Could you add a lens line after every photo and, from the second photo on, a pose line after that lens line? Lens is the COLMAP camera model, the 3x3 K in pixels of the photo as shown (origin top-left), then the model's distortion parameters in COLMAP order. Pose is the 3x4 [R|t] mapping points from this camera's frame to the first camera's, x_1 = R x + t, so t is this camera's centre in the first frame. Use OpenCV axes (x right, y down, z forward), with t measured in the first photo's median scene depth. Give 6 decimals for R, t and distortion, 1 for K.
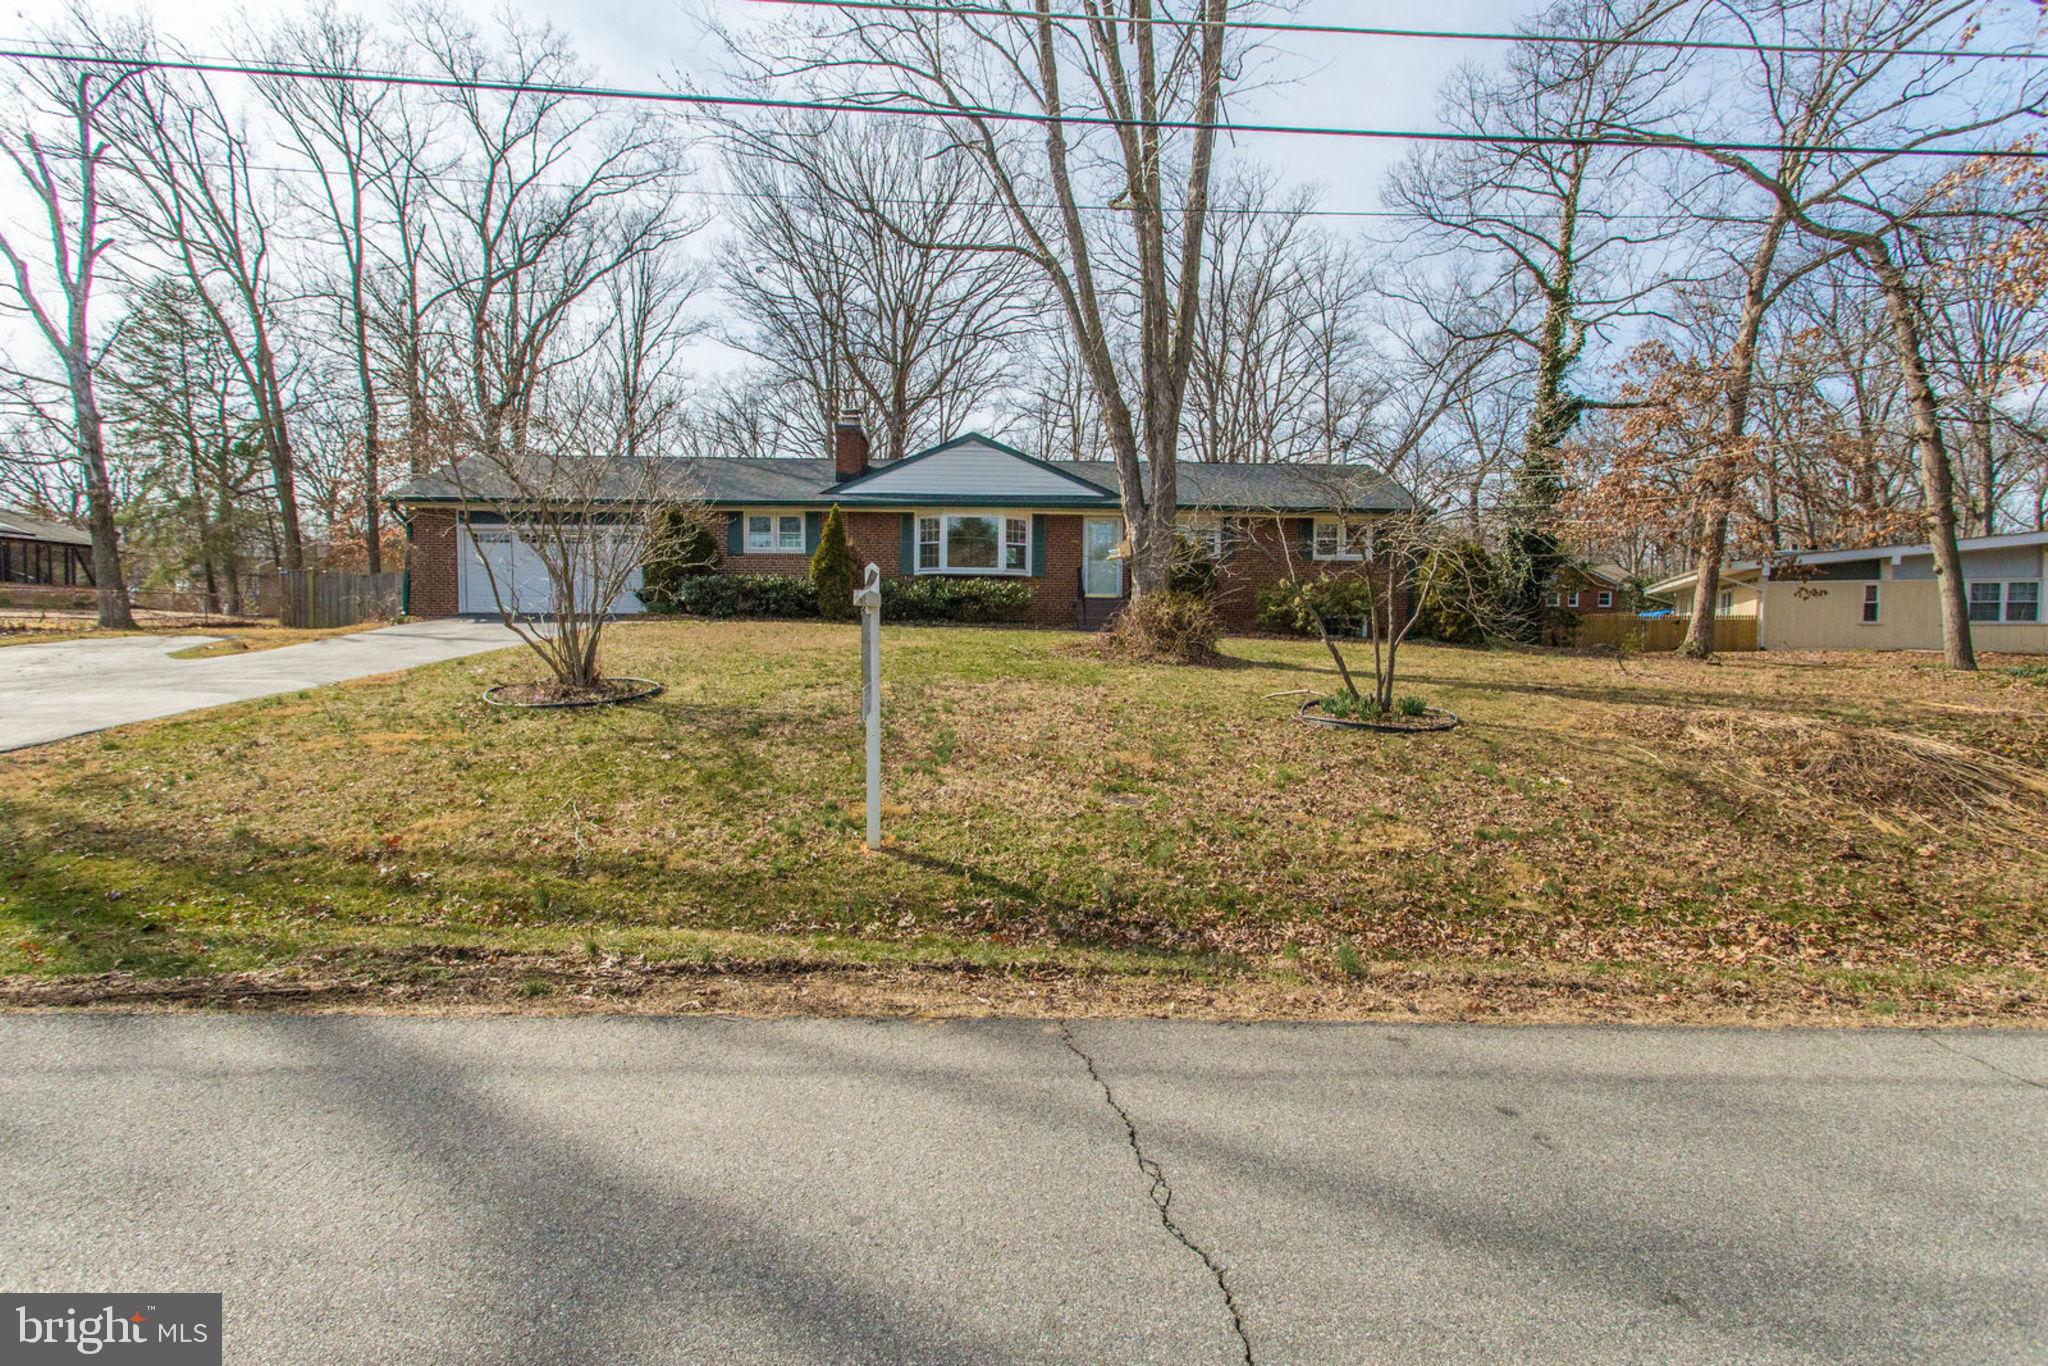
lens RADIAL K [[990.4, 0, 1024.0], [0, 990.4, 683.0], [0, 0, 1]] dist [-0.000999, 0.000823]
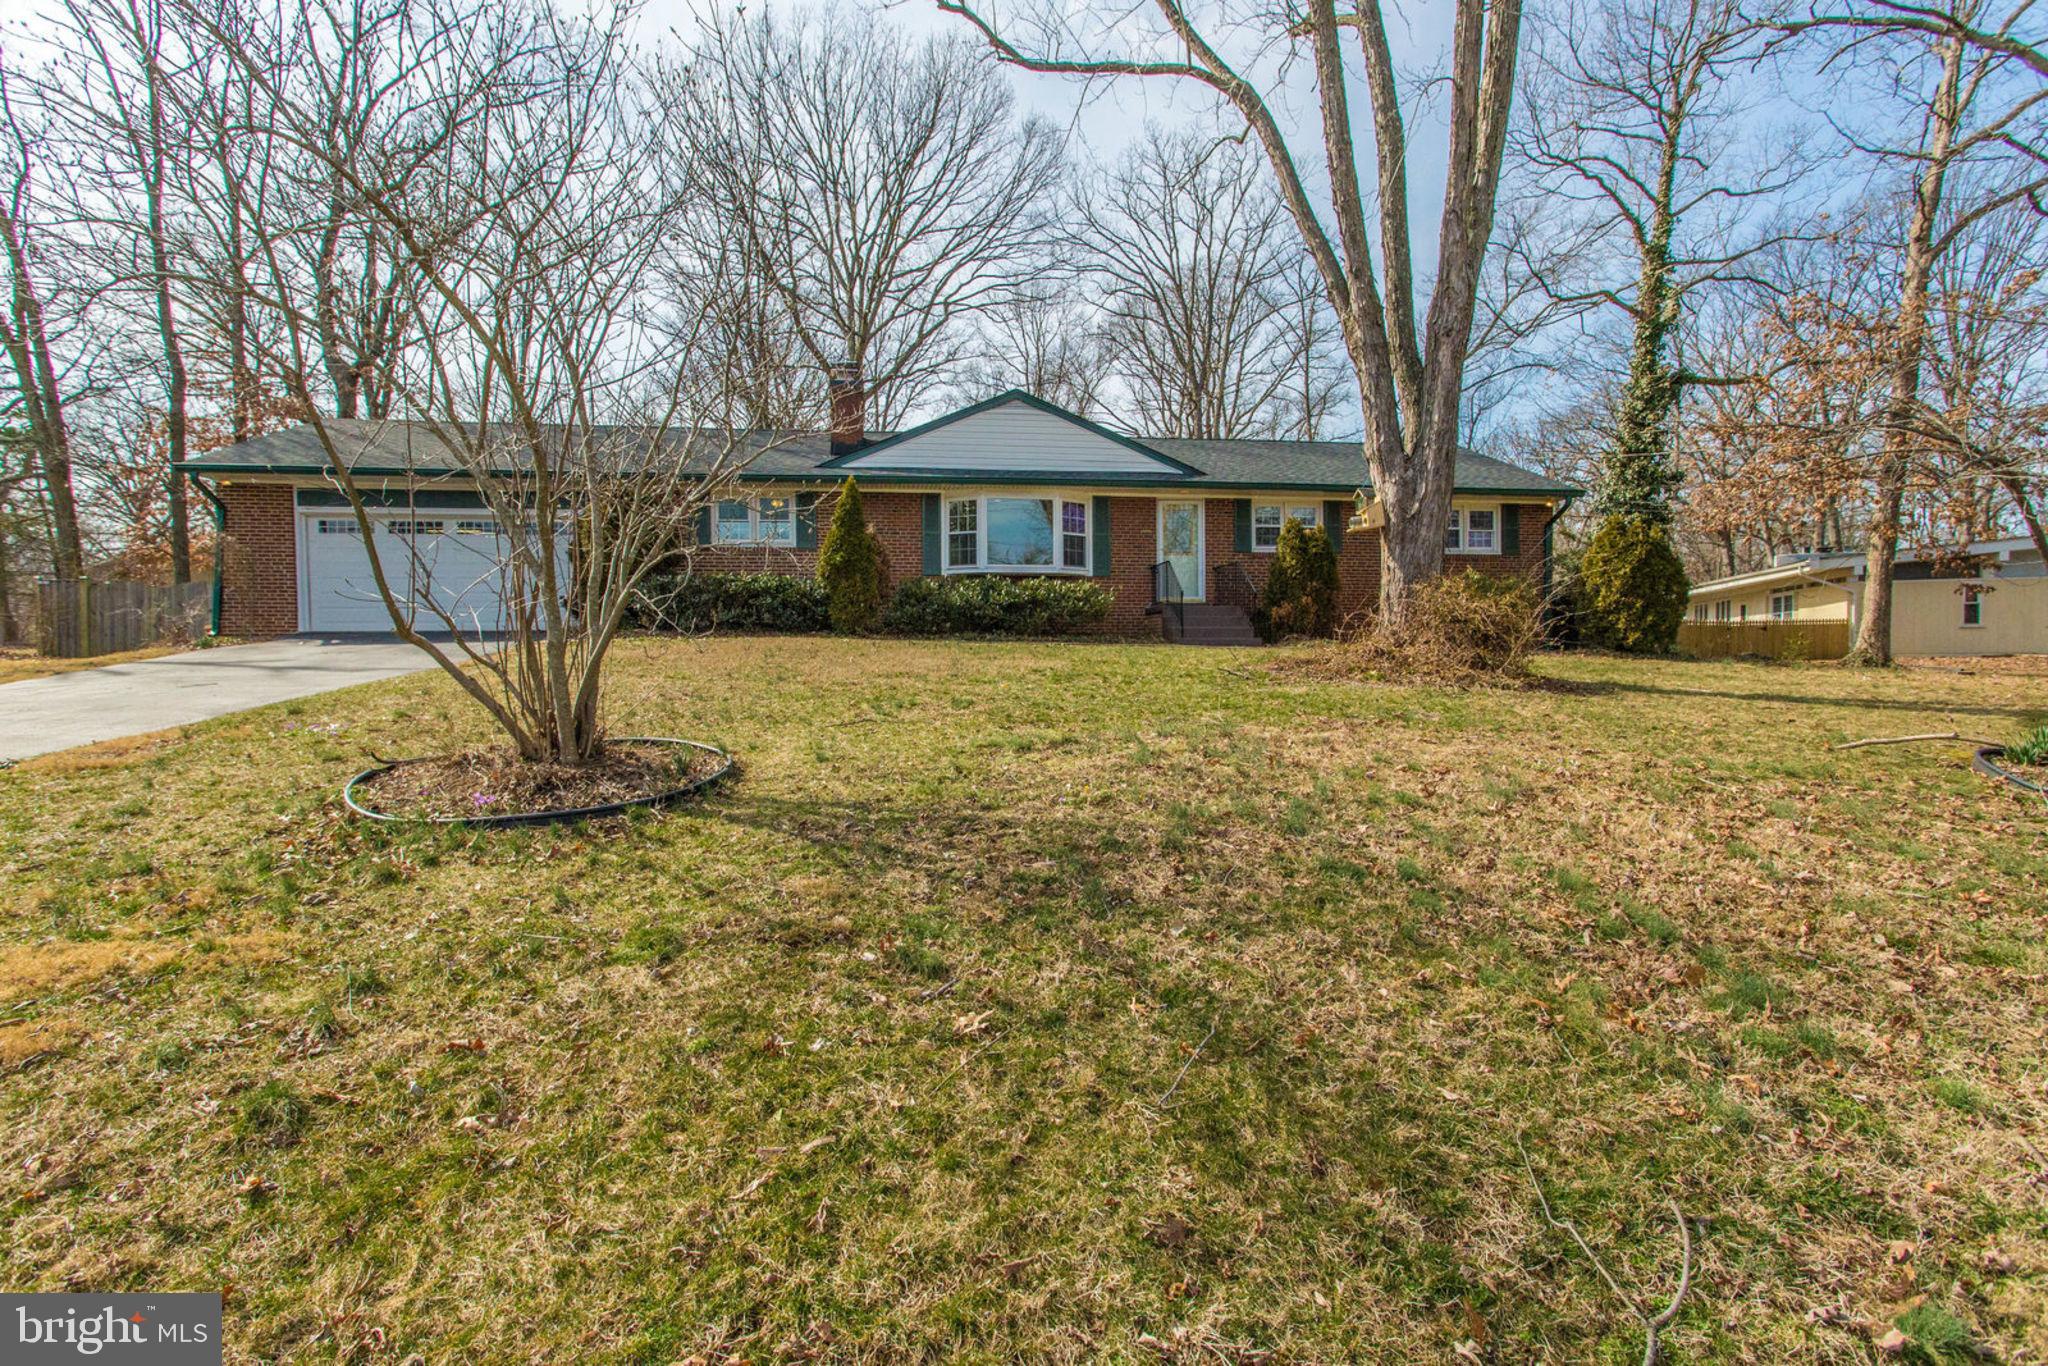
lens RADIAL K [[990.4, 0, 1024.0], [0, 990.4, 683.0], [0, 0, 1]] dist [-0.000999, 0.000823]
pose [[0.993833, -0.018254, 0.109374, -0.132265], [0.020622, 0.999576, -0.020560, -0.009445], [-0.108953, 0.022688, 0.993788, 0.238847]]
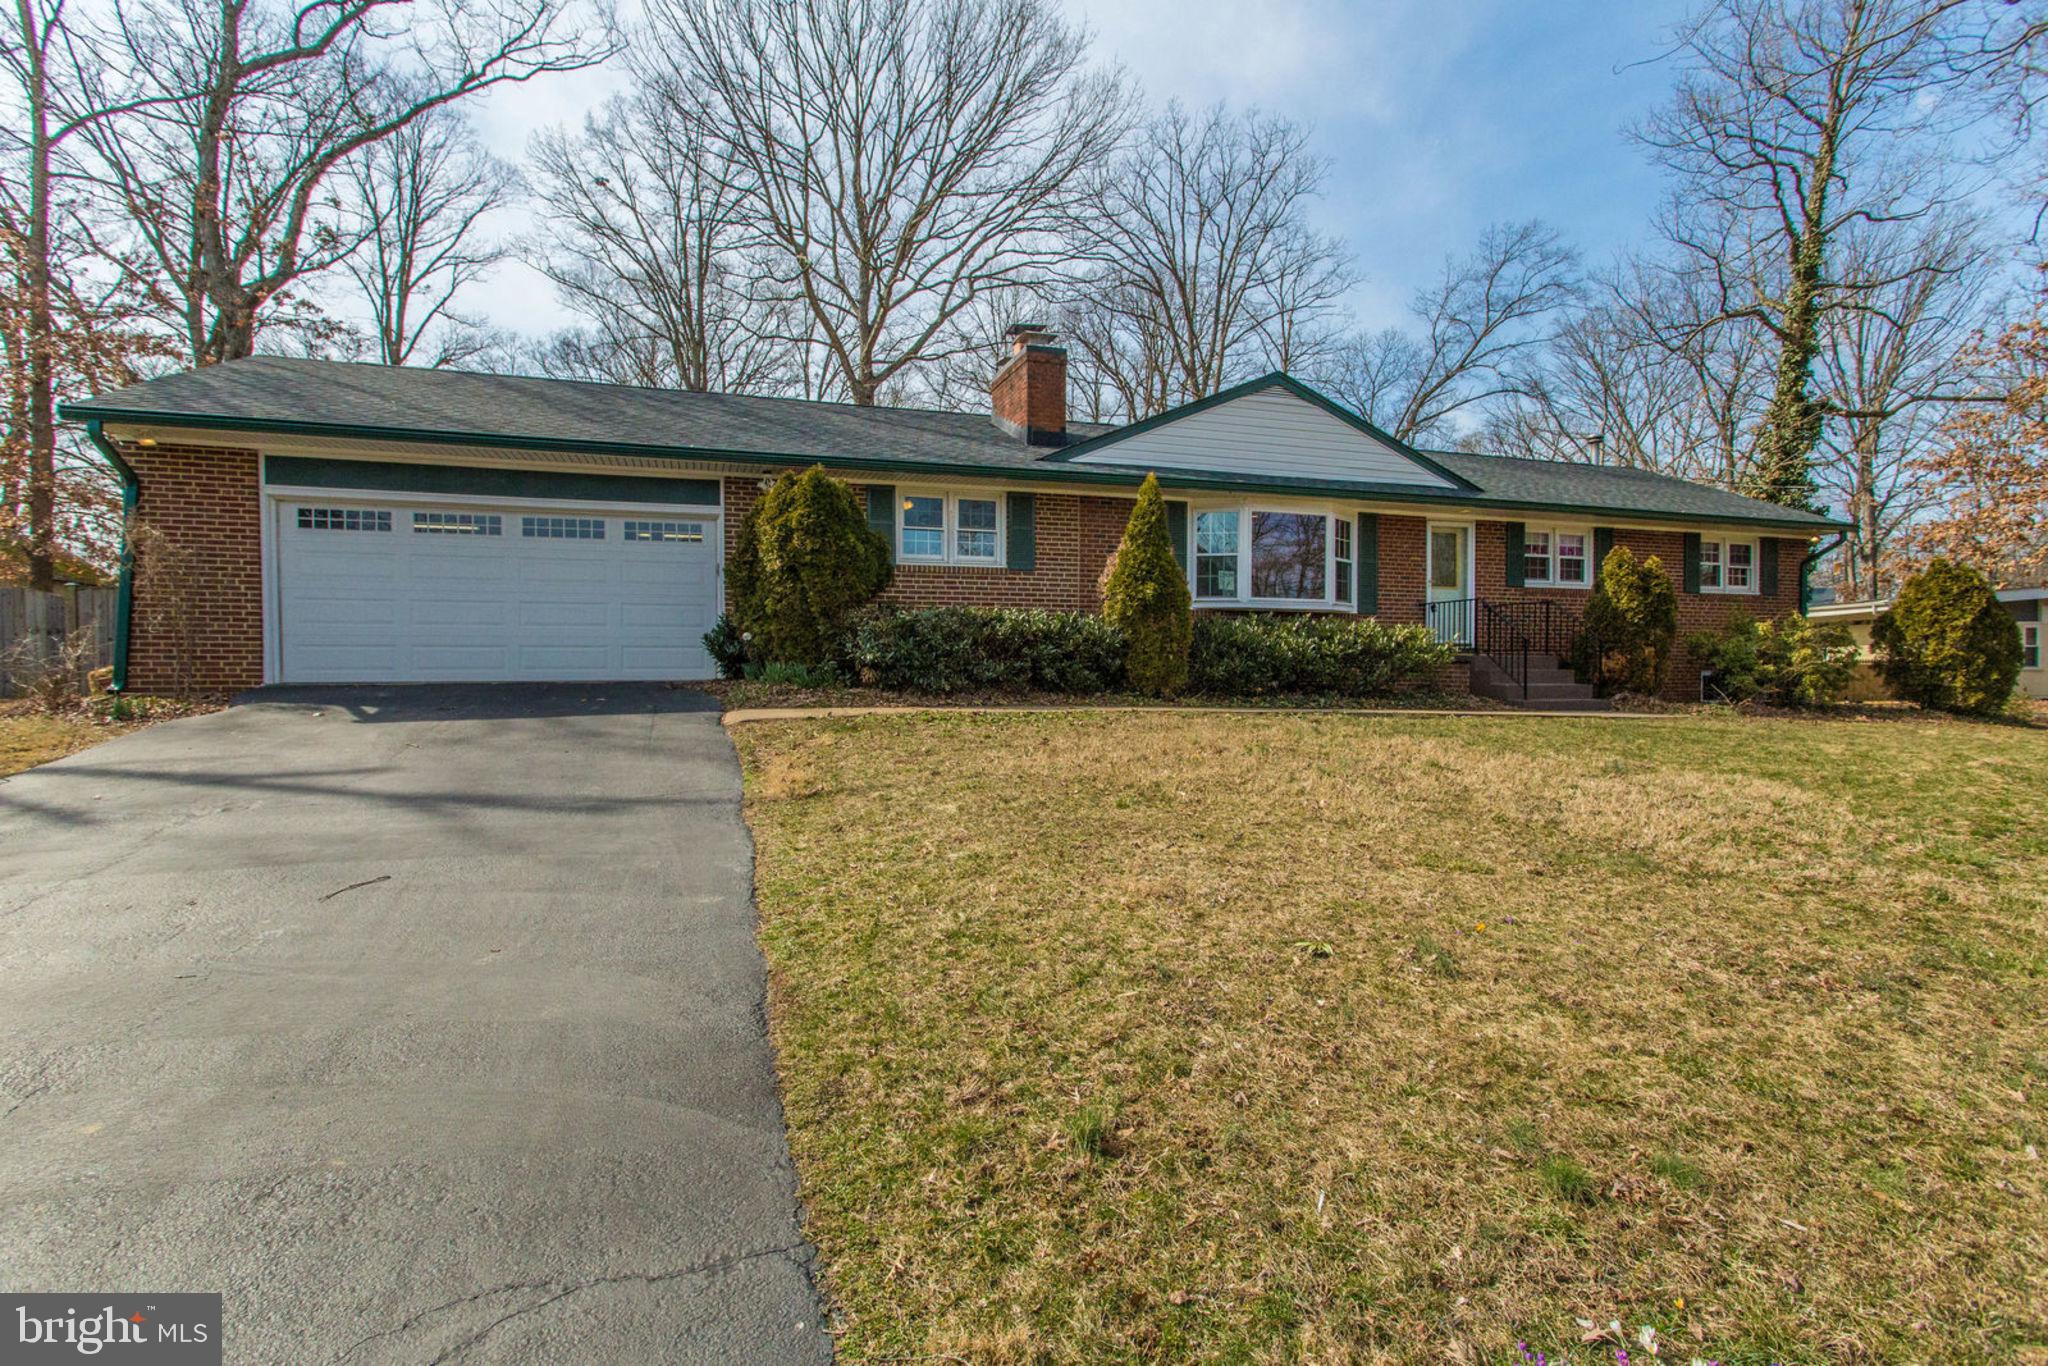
lens RADIAL K [[980.1, 0, 1012.8], [0, 980.1, 678.1], [0, 0, 1]] dist [0.002690, 0.000411]
pose [[0.961278, -0.009878, 0.275405, -0.363966], [0.018087, 0.999464, -0.027282, -0.055500], [-0.274988, 0.031207, 0.960941, 0.480079]]
